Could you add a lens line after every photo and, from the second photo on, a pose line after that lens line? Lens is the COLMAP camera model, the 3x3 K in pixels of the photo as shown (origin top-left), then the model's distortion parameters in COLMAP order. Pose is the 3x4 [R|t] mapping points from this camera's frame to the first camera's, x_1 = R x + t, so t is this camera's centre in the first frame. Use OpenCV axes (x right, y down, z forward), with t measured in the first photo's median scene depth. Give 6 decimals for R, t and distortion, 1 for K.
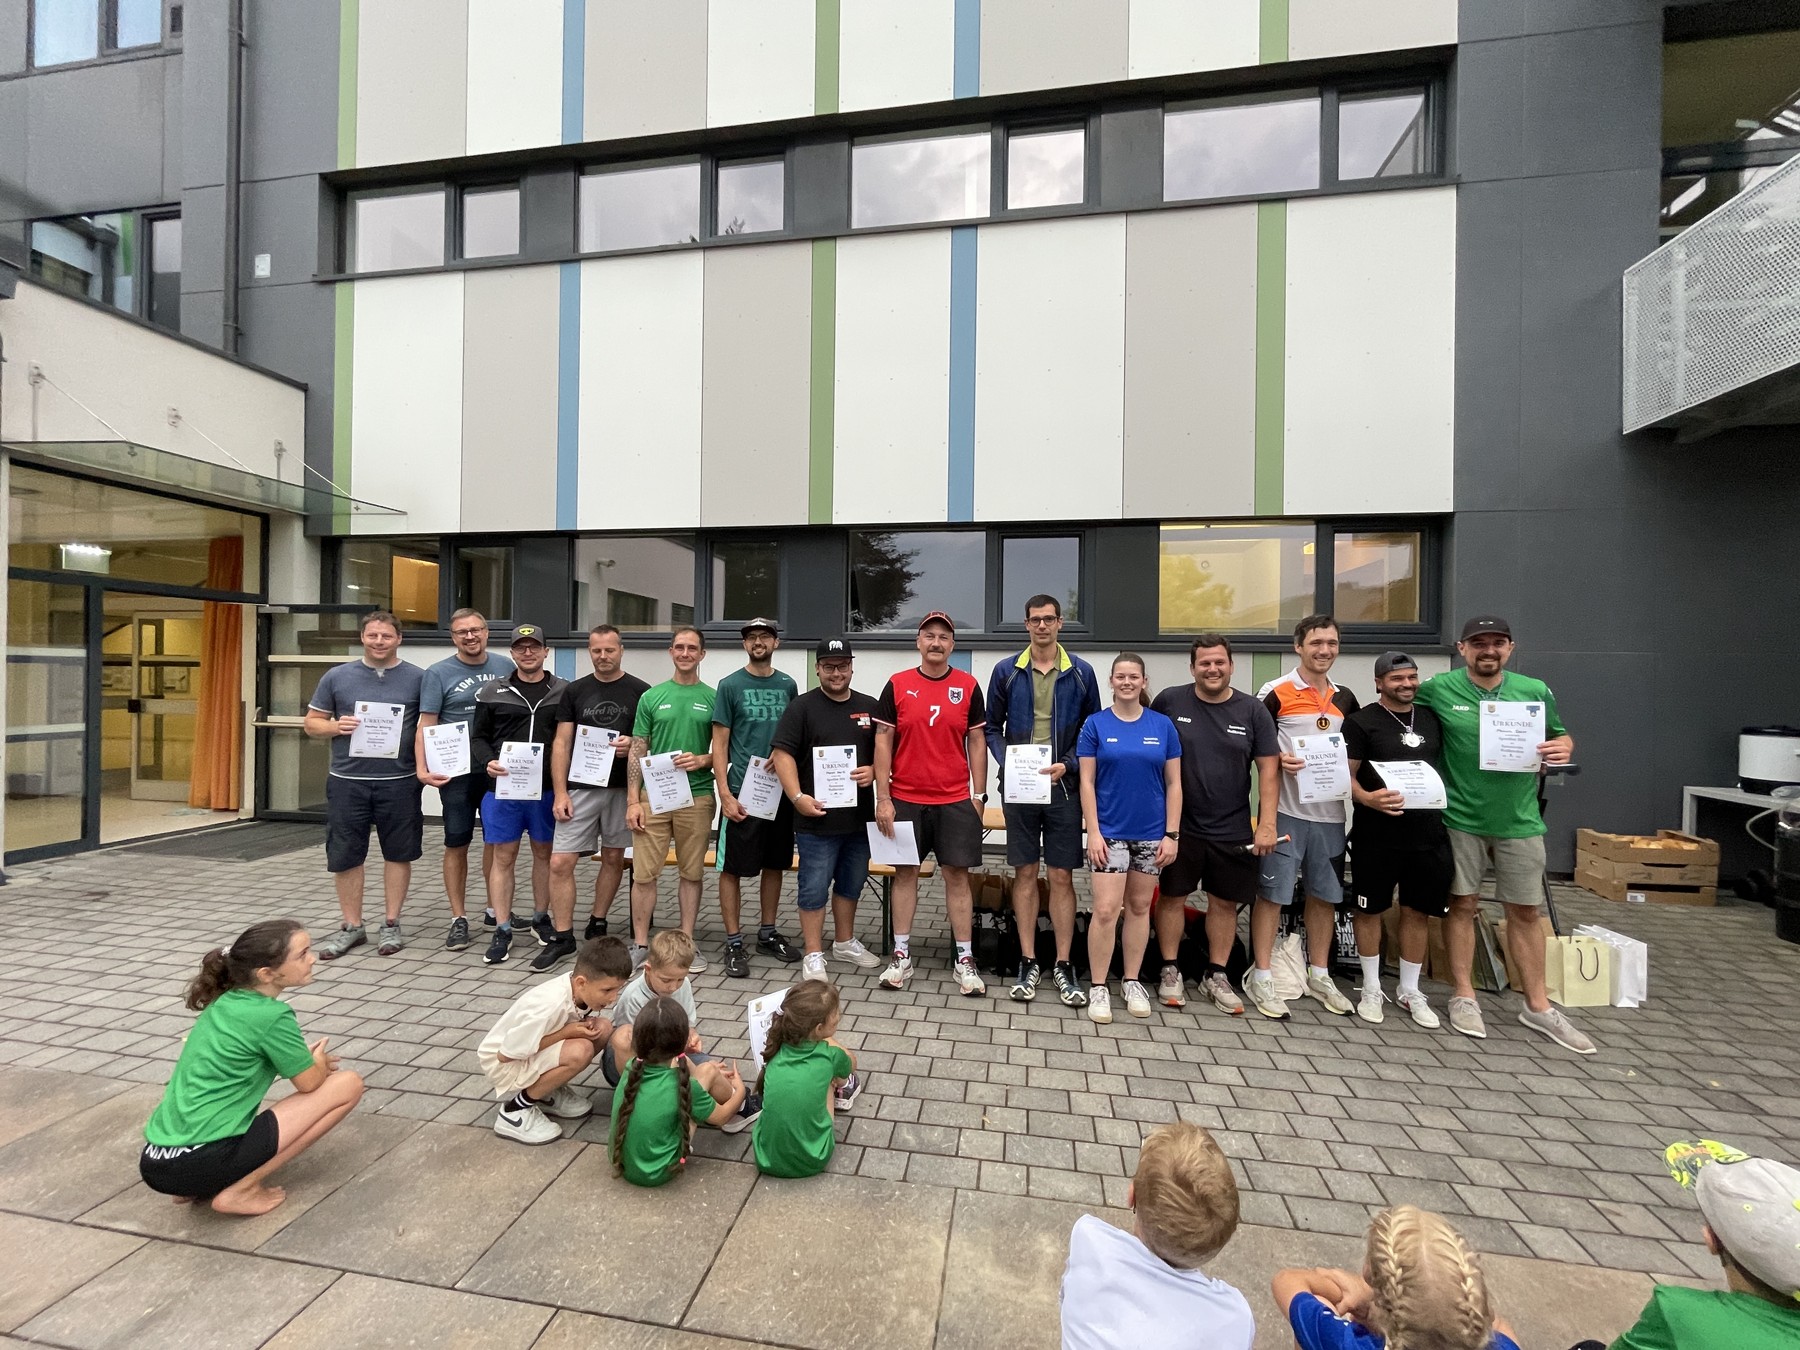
lens RADIAL K [[733.4, 0, 904.0], [0, 733.4, 678.5], [0, 0, 1]] dist [-0.004605, -0.000032]
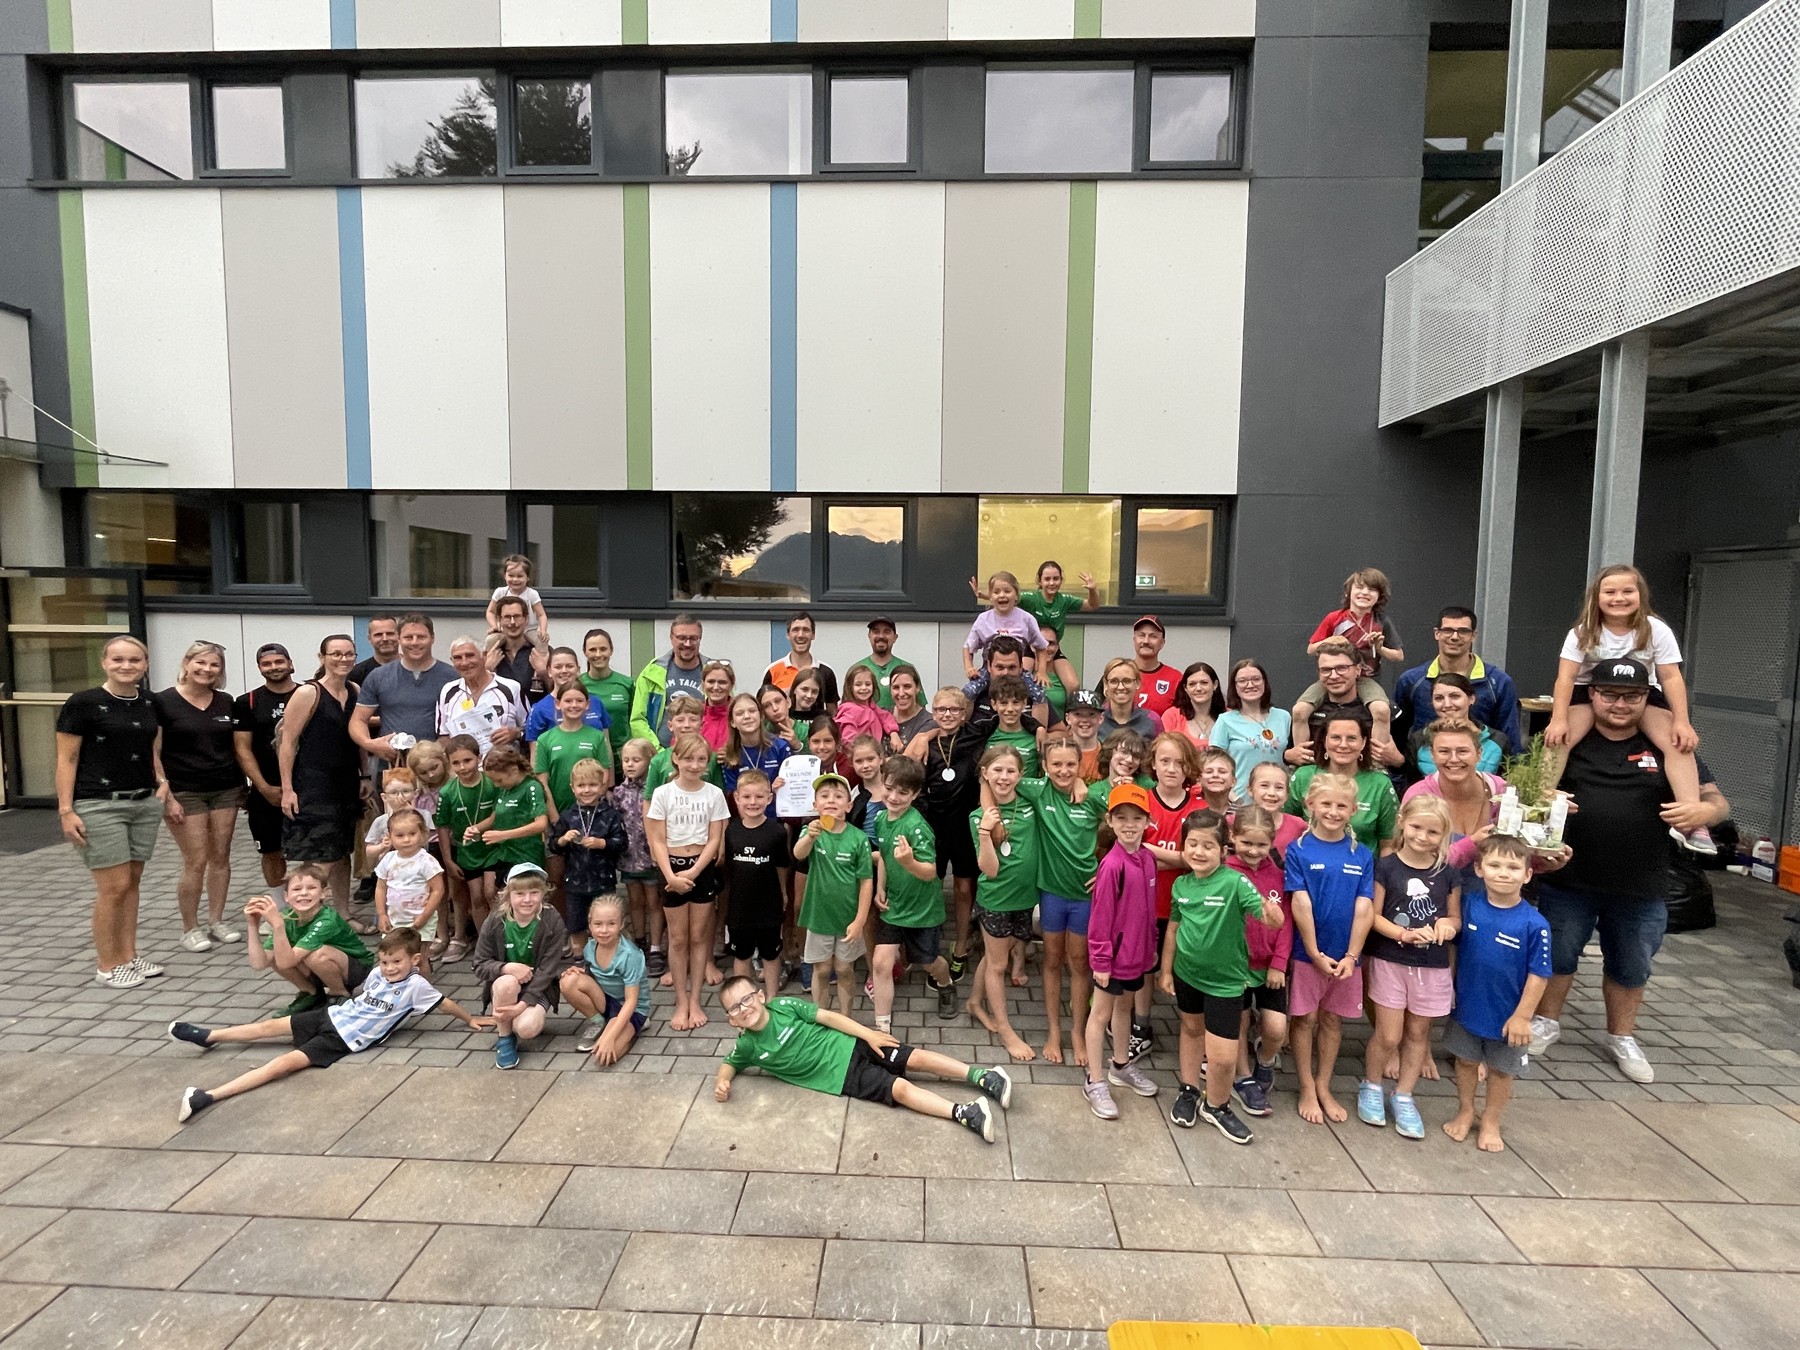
lens RADIAL K [[893.1, 0, 902.8], [0, 893.1, 665.3], [0, 0, 1]] dist [0.004365, -0.002921]
pose [[0.992342, -0.011994, 0.122938, 0.086322], [0.002340, 0.996921, 0.078375, -0.073766], [-0.123499, -0.077487, 0.989315, -0.241445]]
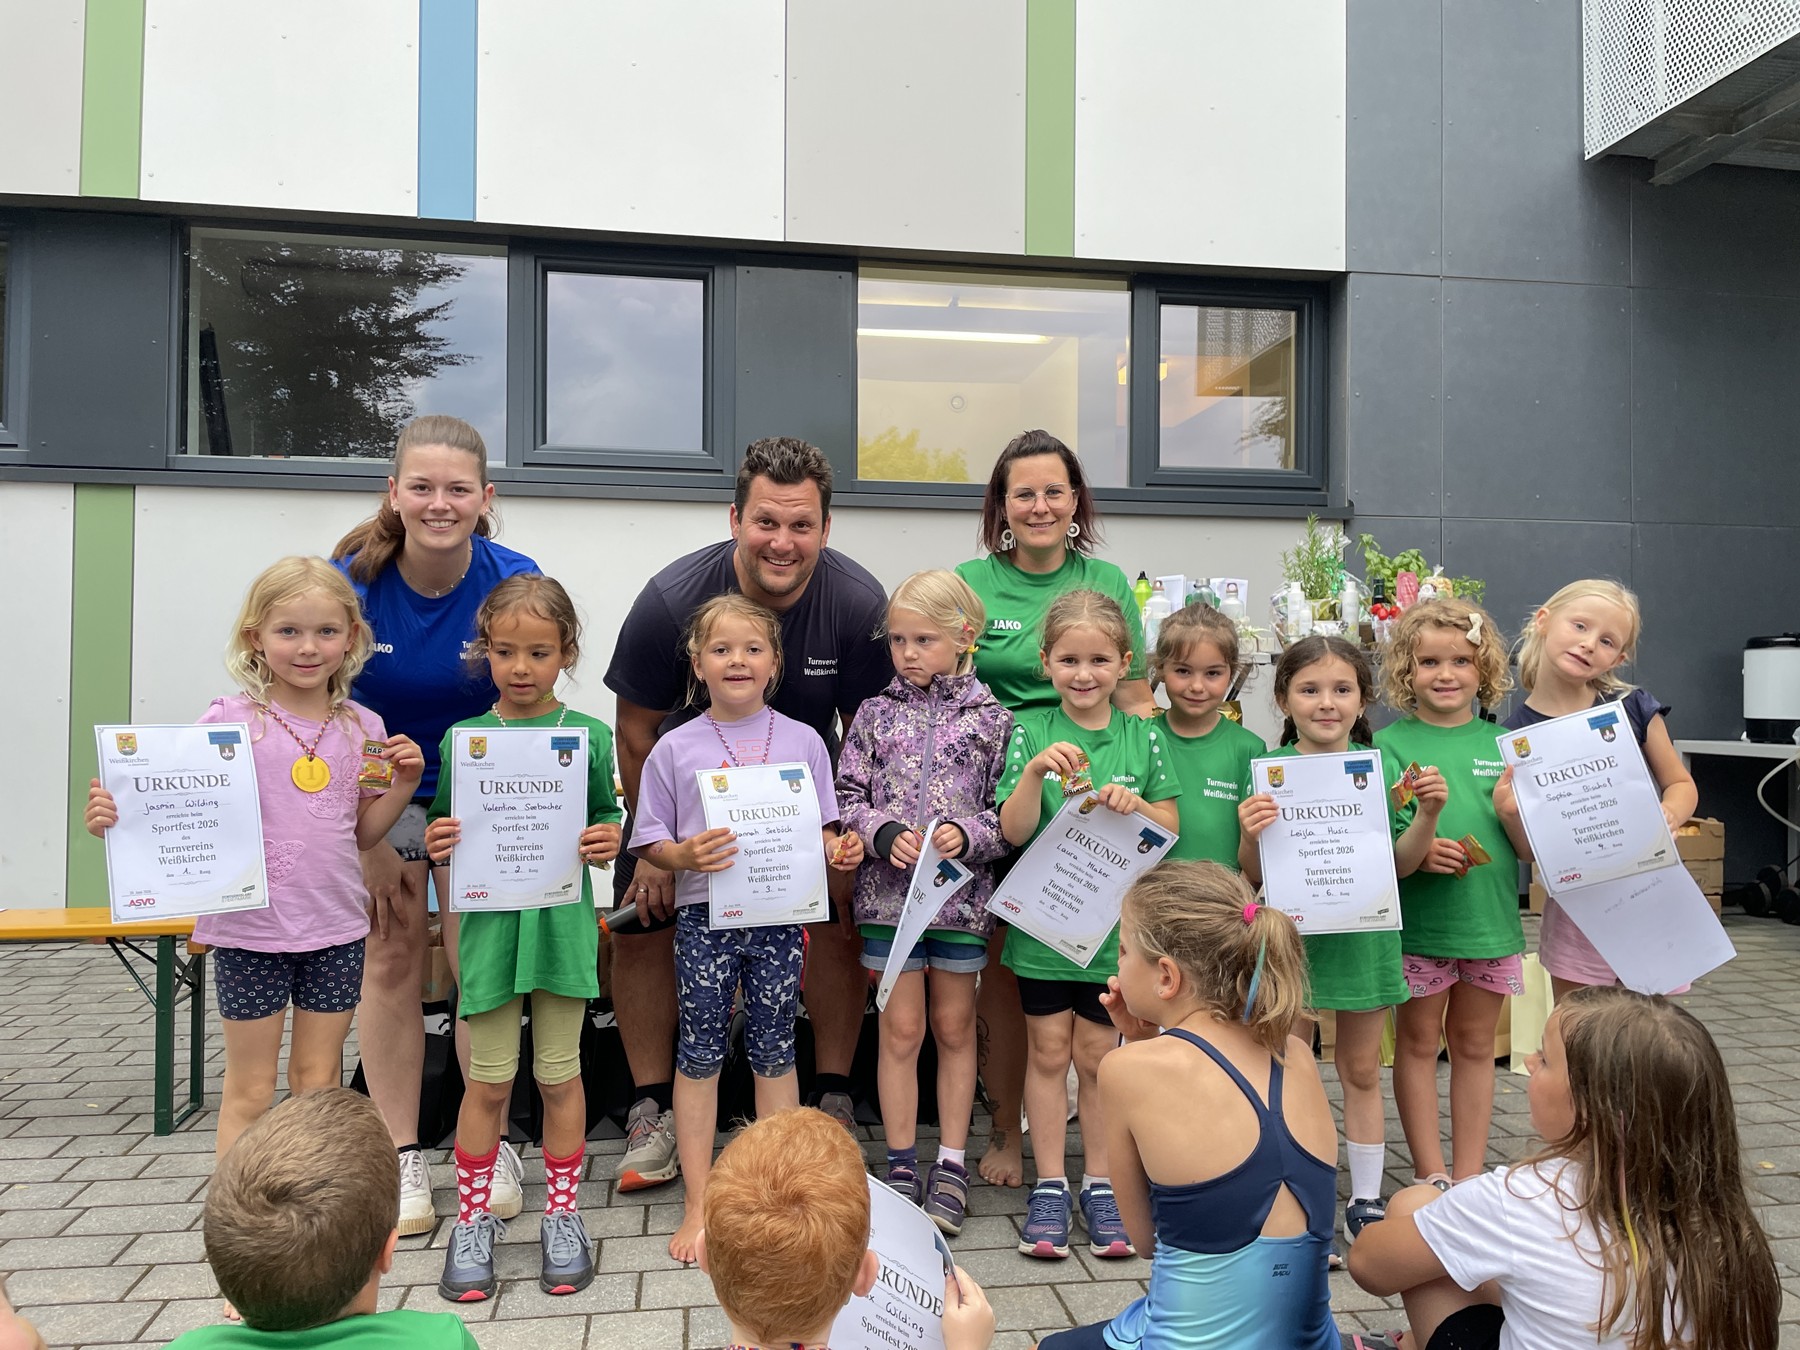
lens RADIAL K [[1334.9, 0, 893.2], [0, 1334.9, 666.0], [0, 0, 1]] dist [0.073477, -0.093902]
pose [[0.950689, -0.001252, 0.310144, 0.080342], [0.007908, 0.999765, -0.020205, 0.088863], [-0.310046, 0.021661, 0.950475, 0.104448]]
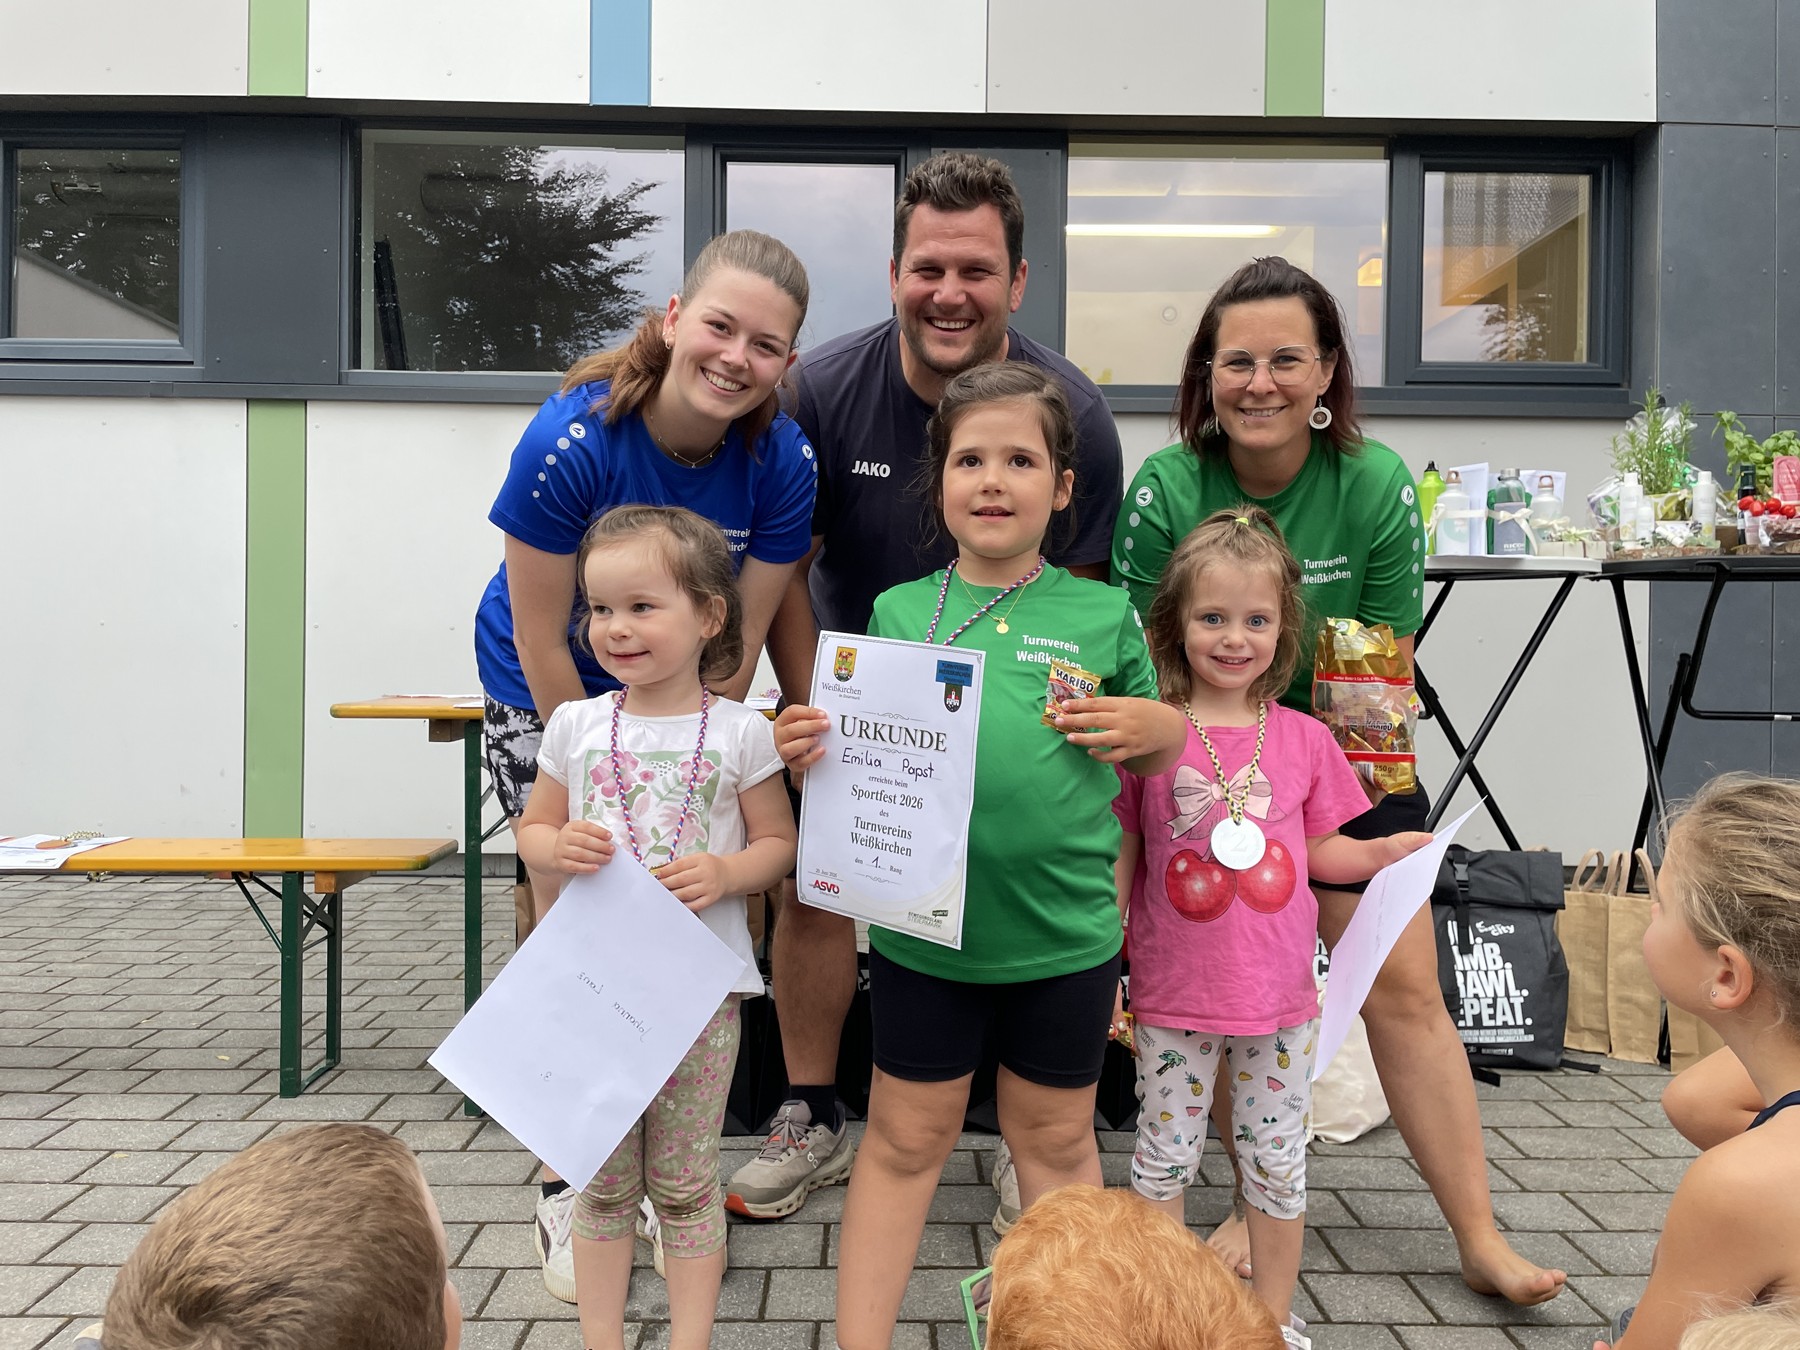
lens RADIAL K [[1334.9, 0, 892.1], [0, 1334.9, 656.9], [0, 0, 1]] dist [0.073477, -0.093902]
pose [[0.984712, -0.003479, 0.174157, 0.095154], [0.002552, 0.999981, 0.005546, 0.103943], [-0.174173, -0.005017, 0.984702, 0.195825]]
